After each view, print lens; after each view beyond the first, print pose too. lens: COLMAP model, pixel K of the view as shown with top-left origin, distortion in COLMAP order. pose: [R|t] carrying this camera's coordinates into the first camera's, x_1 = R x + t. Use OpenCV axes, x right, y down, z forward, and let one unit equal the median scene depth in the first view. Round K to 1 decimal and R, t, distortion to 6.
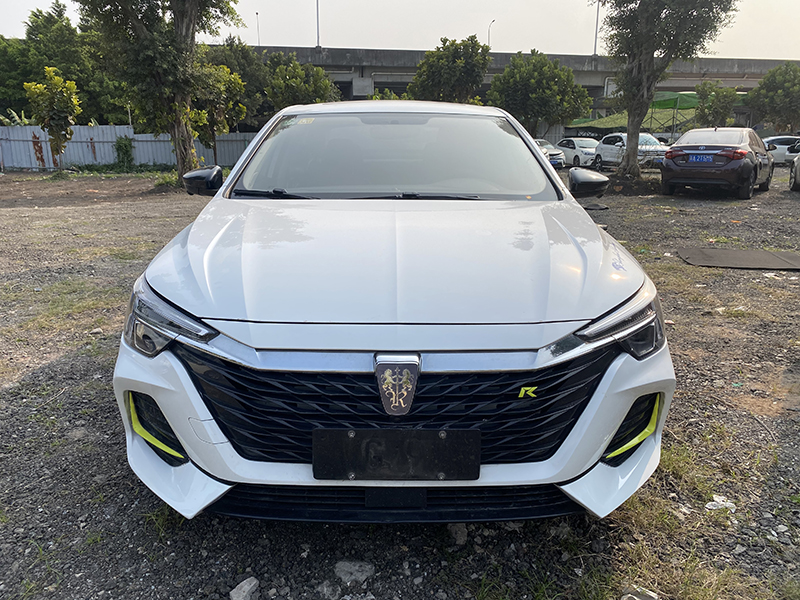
lens RADIAL K [[605.9, 0, 400.0], [0, 605.9, 300.0], [0, 0, 1]] dist [-0.016857, 0.009496]
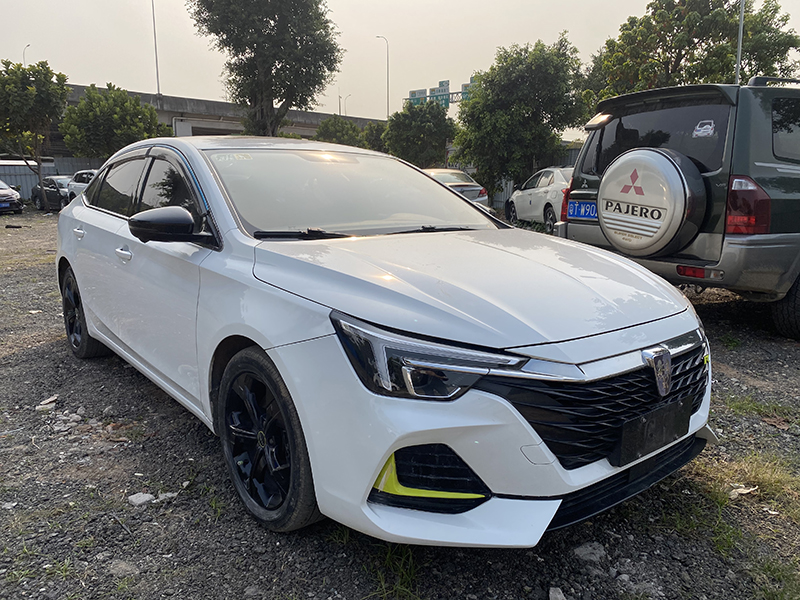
lens RADIAL K [[605.9, 0, 400.0], [0, 605.9, 300.0], [0, 0, 1]] dist [-0.016857, 0.009496]
pose [[0.785551, -0.110682, 0.608818, -0.102144], [0.147354, 0.989030, -0.010326, -0.006303], [-0.600997, 0.097824, 0.793242, 0.027398]]
